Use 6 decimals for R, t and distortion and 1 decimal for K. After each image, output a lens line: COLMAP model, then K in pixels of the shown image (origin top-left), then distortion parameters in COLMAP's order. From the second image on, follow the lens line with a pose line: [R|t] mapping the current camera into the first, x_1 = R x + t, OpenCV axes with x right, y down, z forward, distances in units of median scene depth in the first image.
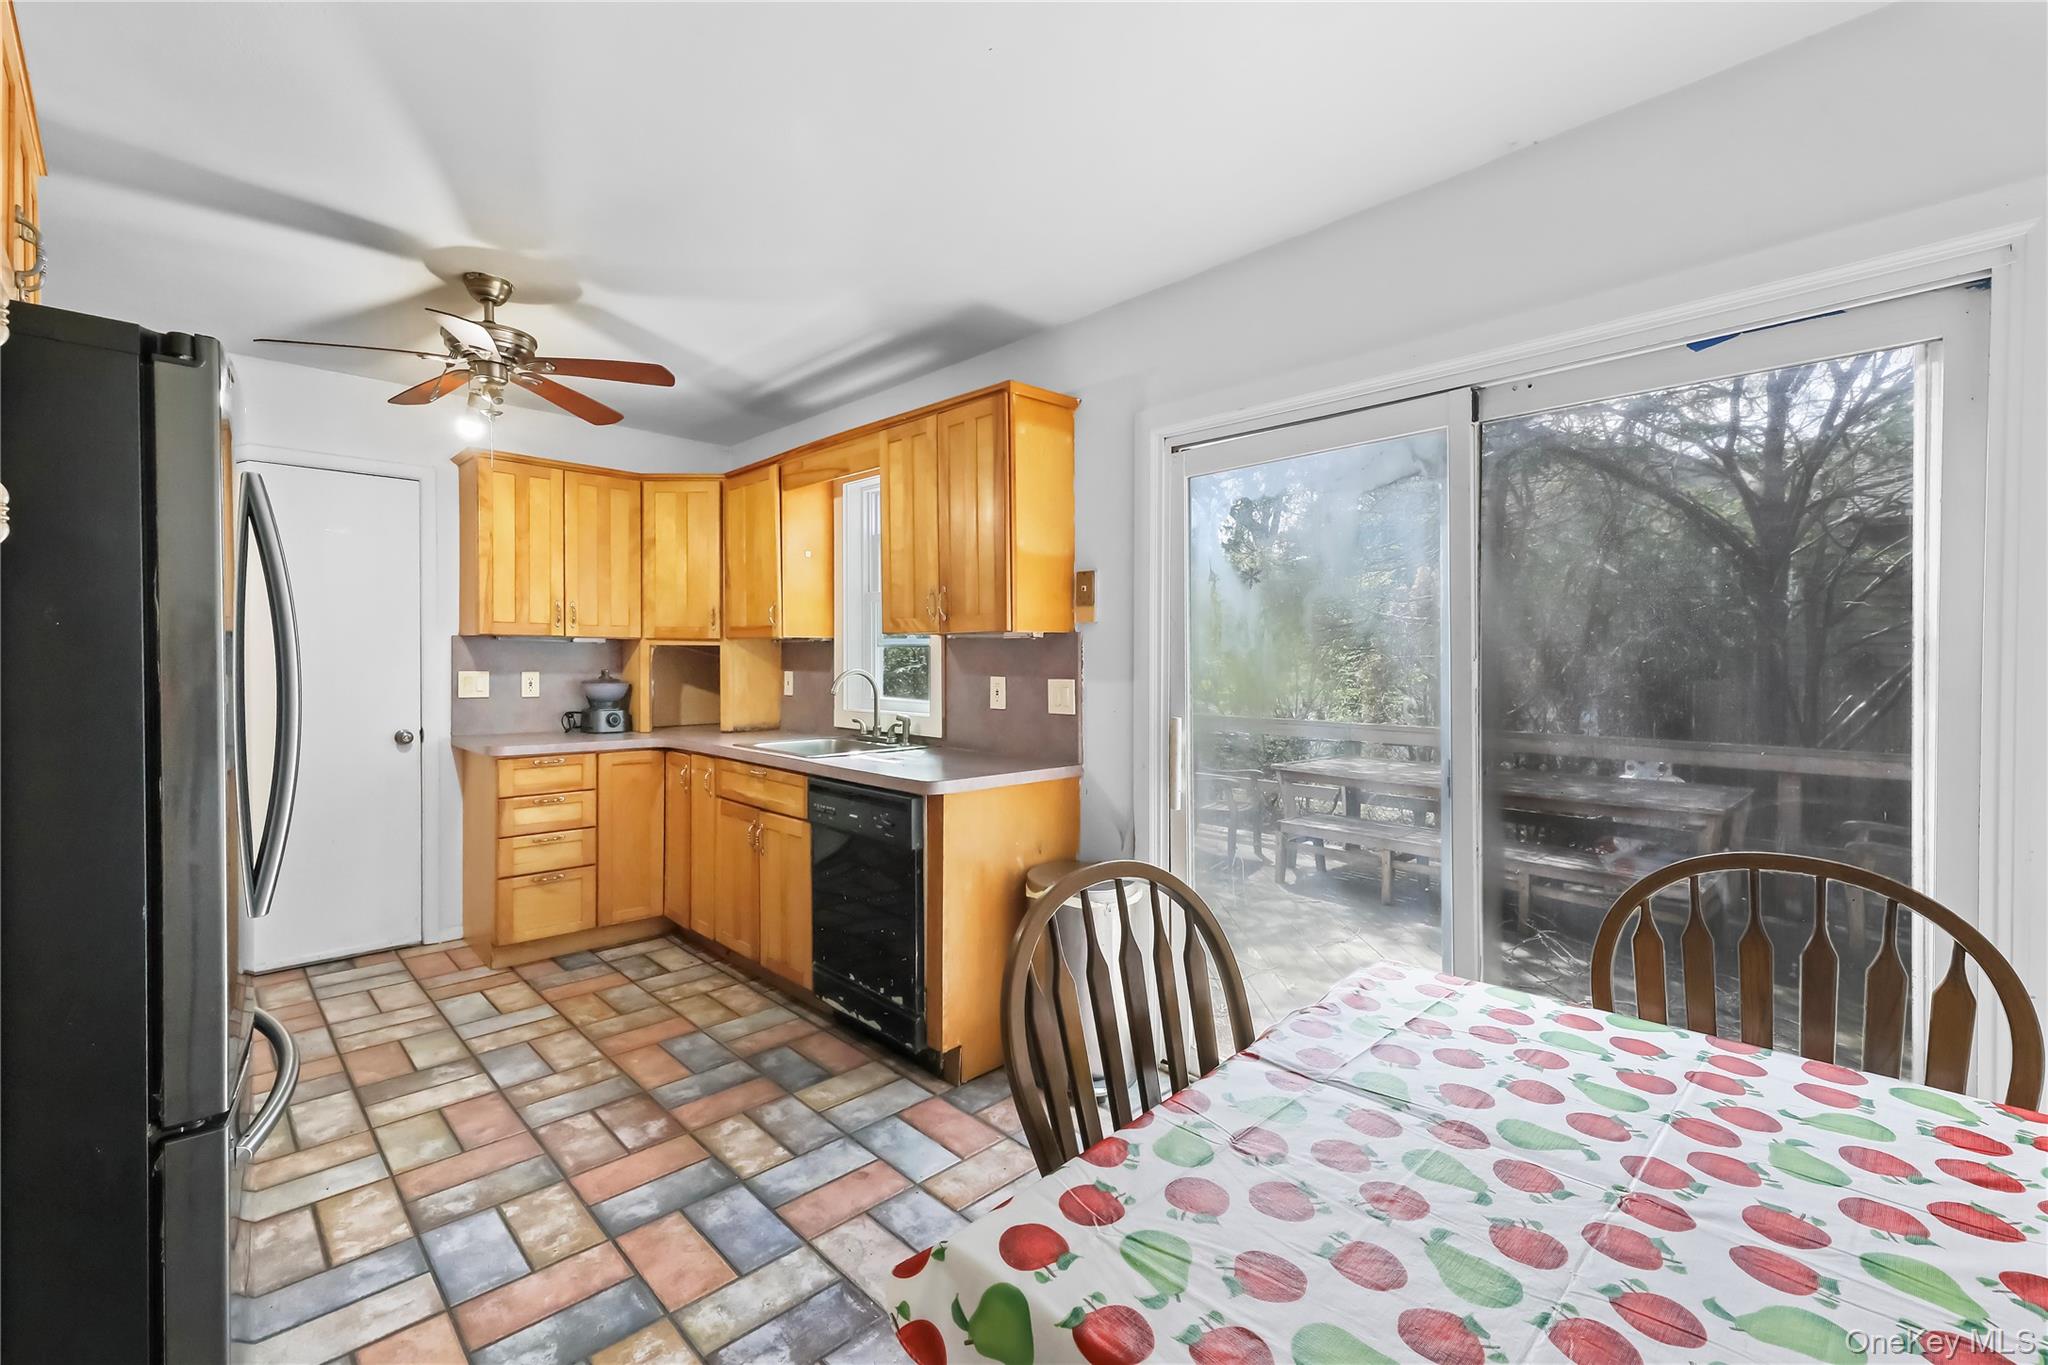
lens RADIAL K [[876.7, 0, 1032.0], [0, 876.7, 665.2], [0, 0, 1]] dist [0.002838, 0.000172]
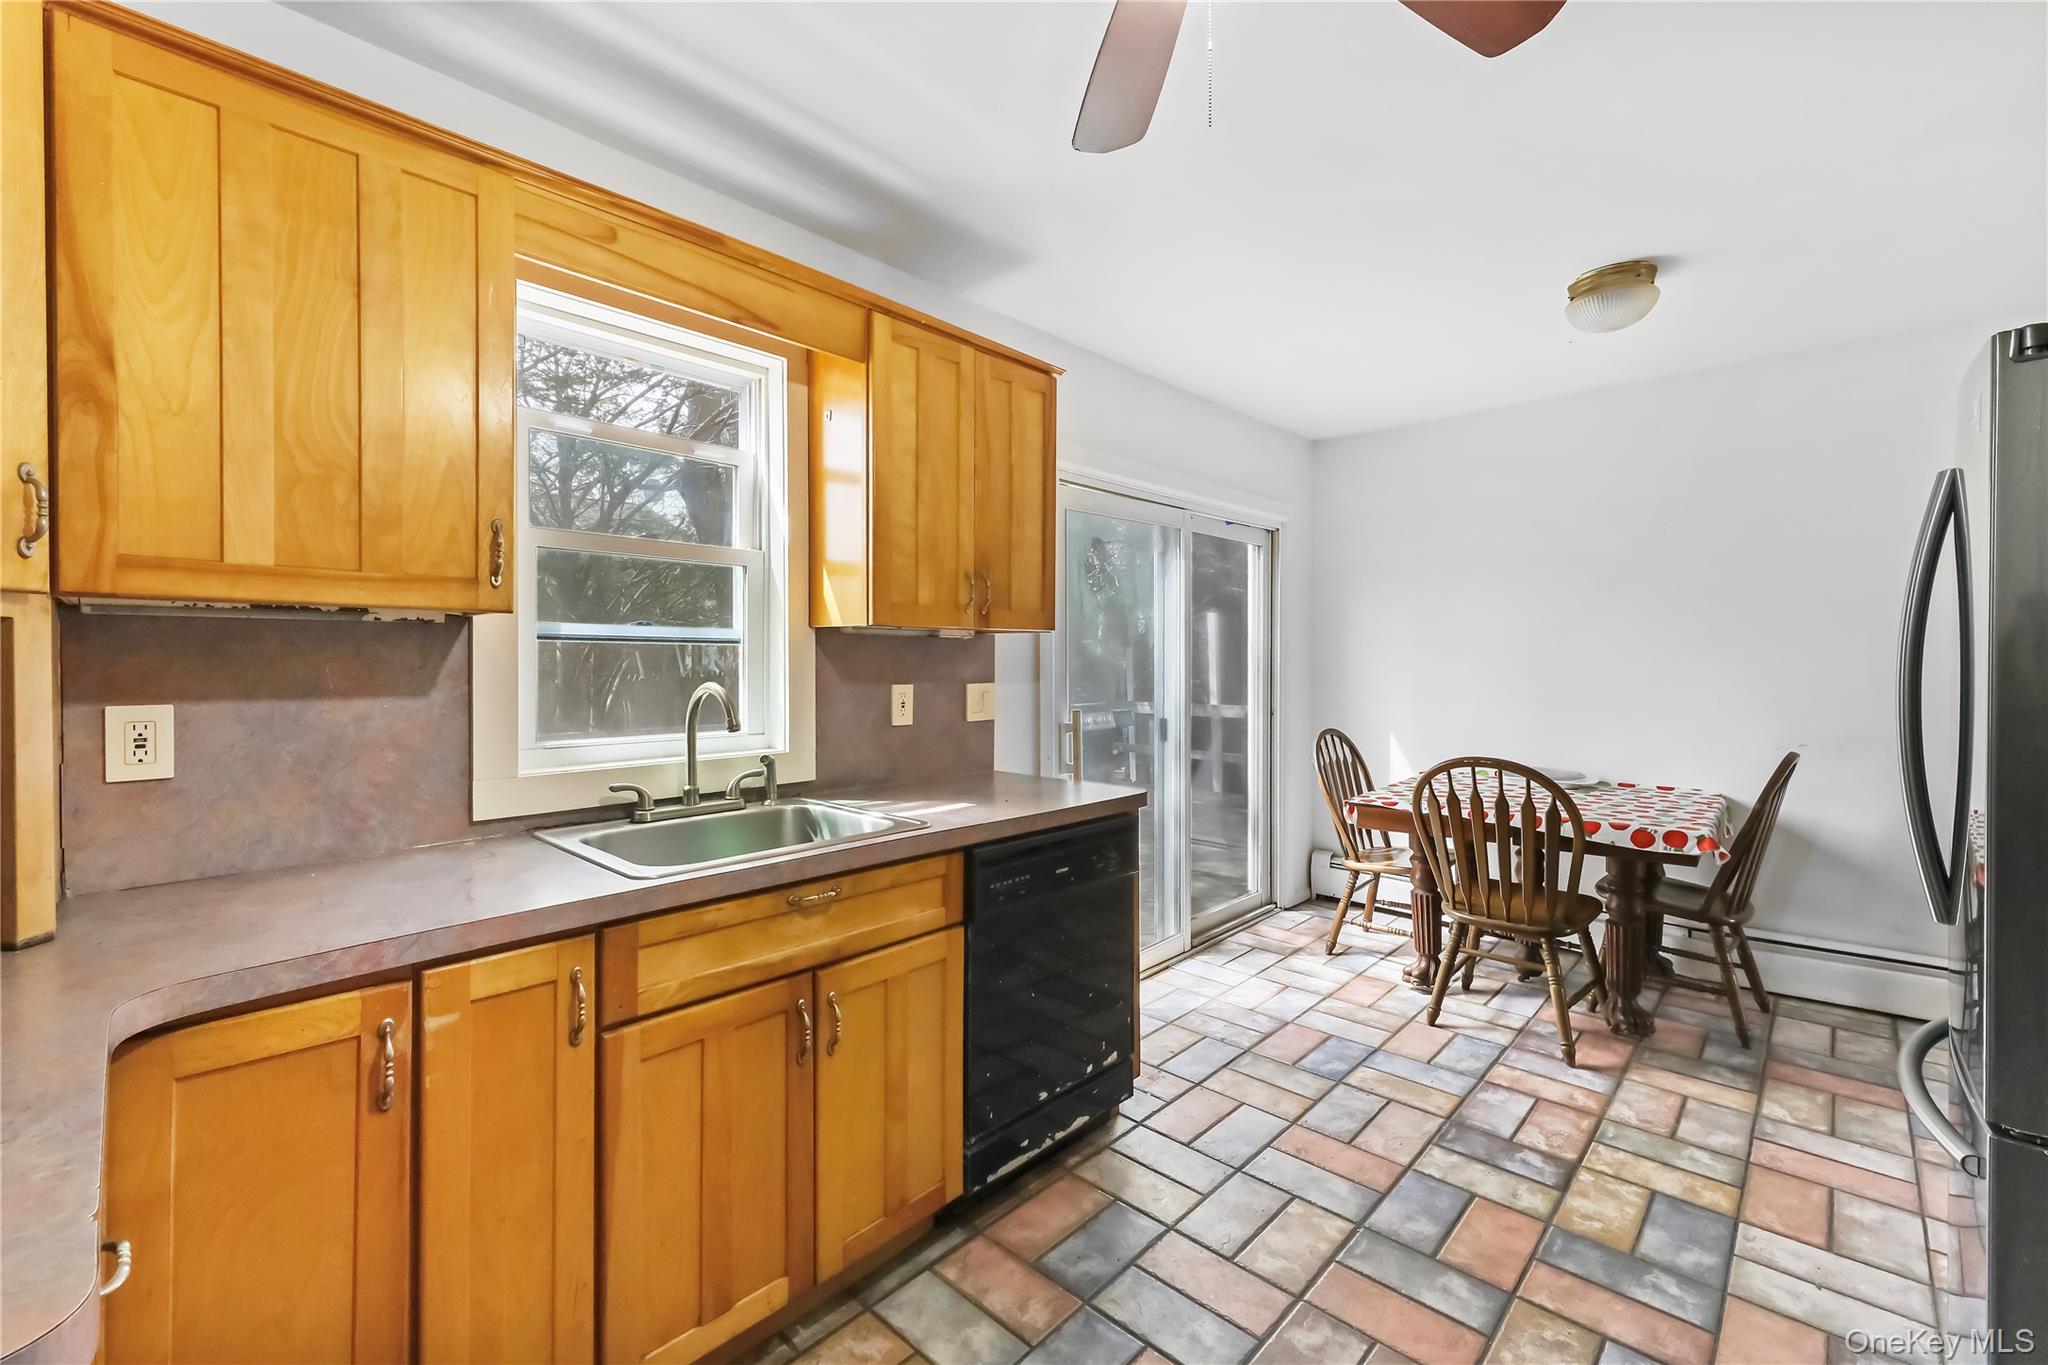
lens RADIAL K [[829.5, 0, 1032.2], [0, 829.5, 667.1], [0, 0, 1]] dist [0.011613, -0.000254]
pose [[-0.028711, -0.007599, 0.999559, -0.872222], [0.011087, 0.999907, 0.007921, -0.008285], [-0.999526, 0.011310, -0.028625, 0.994650]]
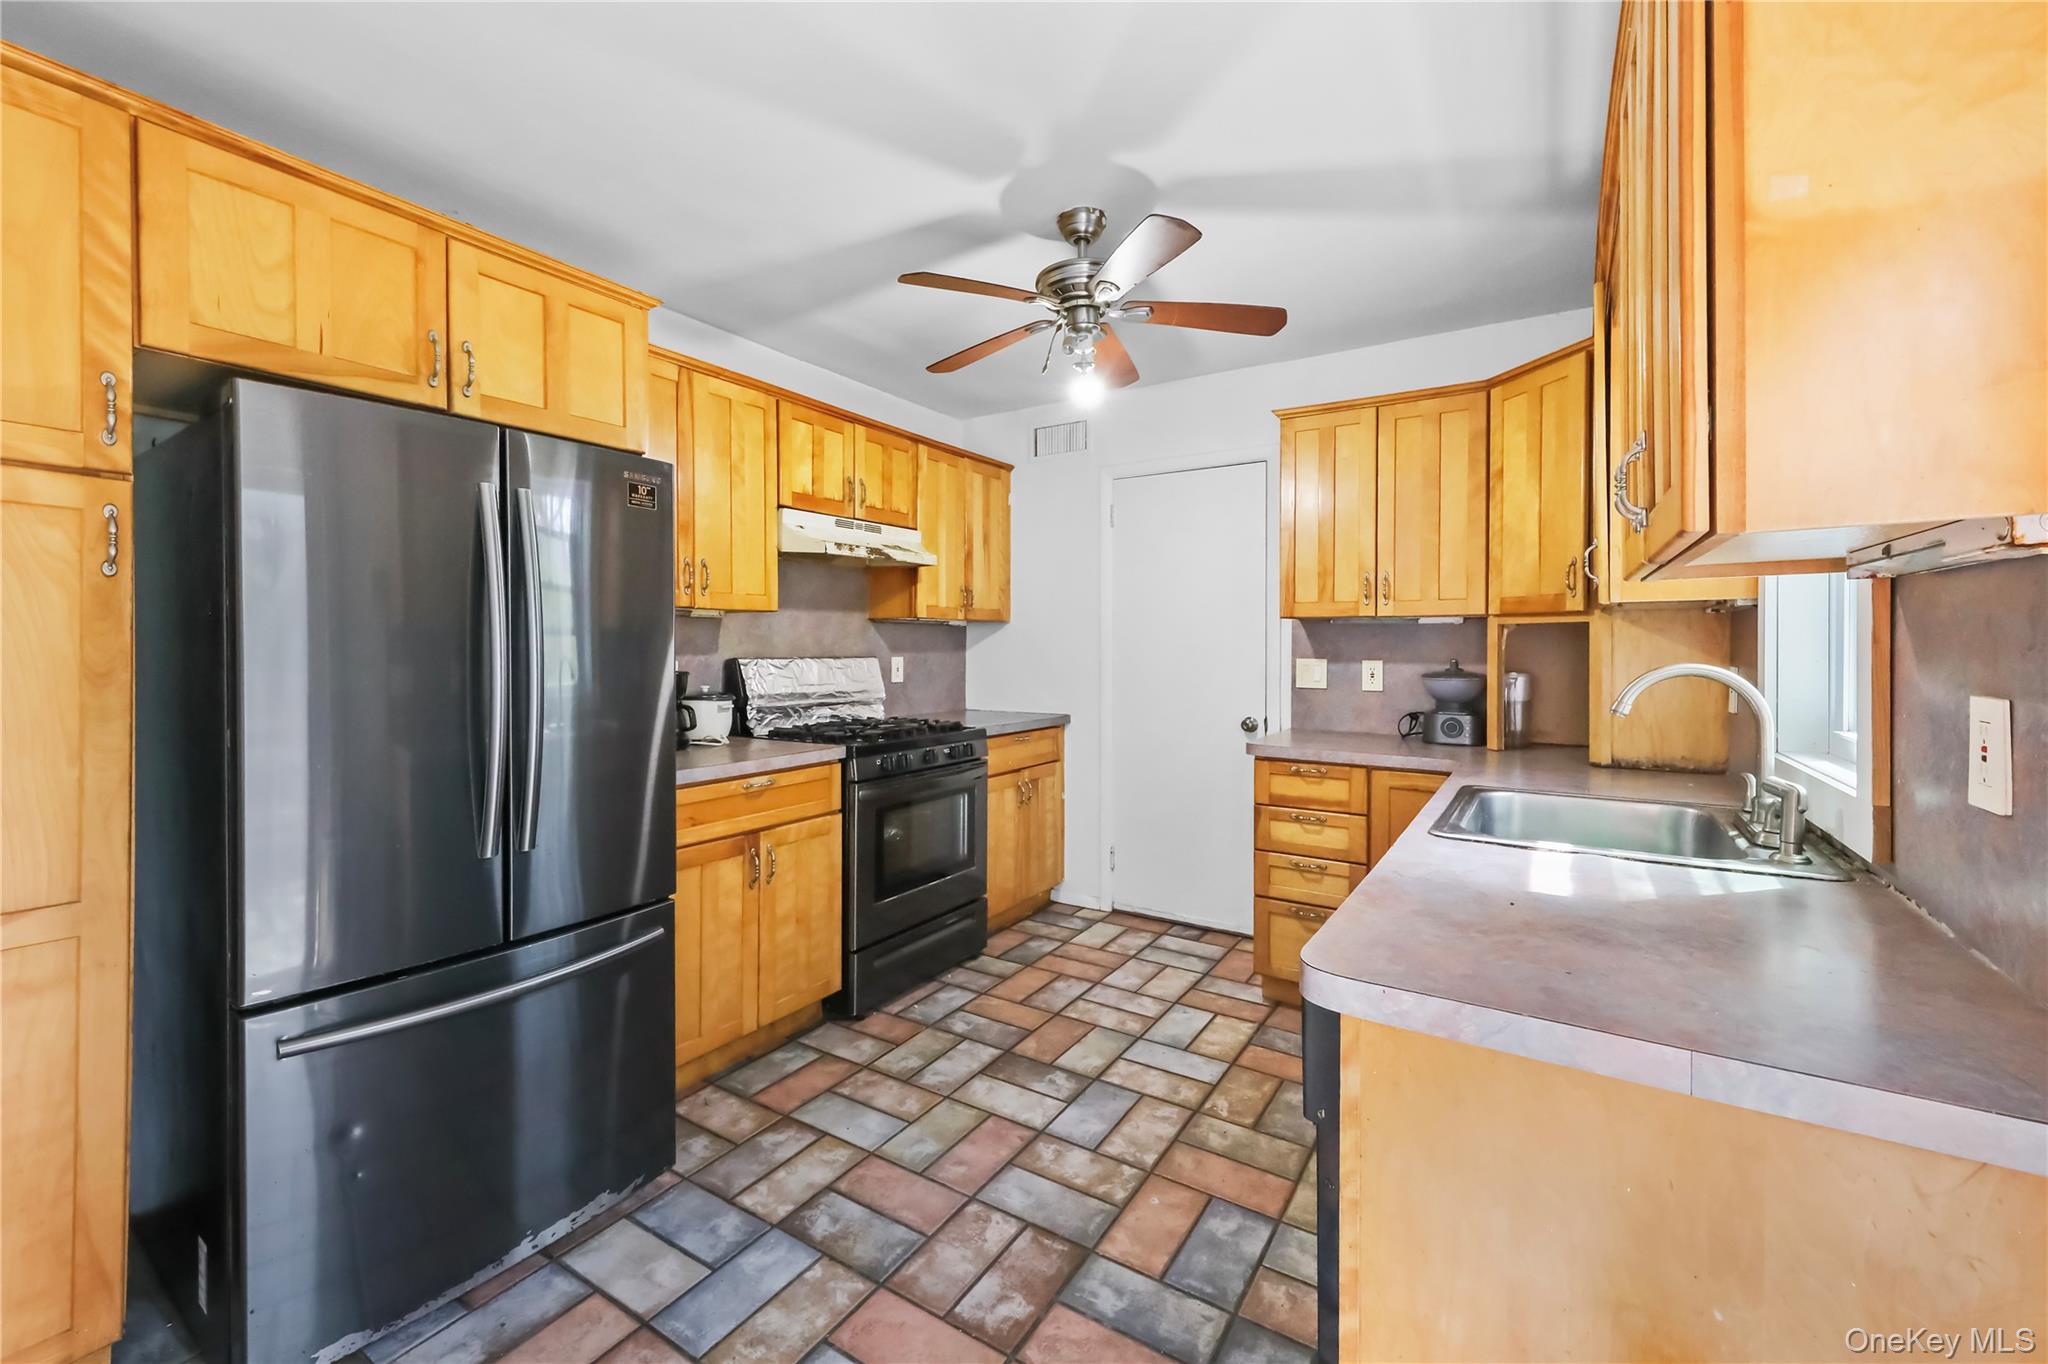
lens RADIAL K [[829.5, 0, 1019.0], [0, 829.5, 654.3], [0, 0, 1]] dist [0.011613, -0.000254]
pose [[0.217481, 0.008268, -0.976030, 0.175914], [-0.009307, 0.999936, 0.006396, -0.000507], [0.976020, 0.007693, 0.217544, 0.695218]]
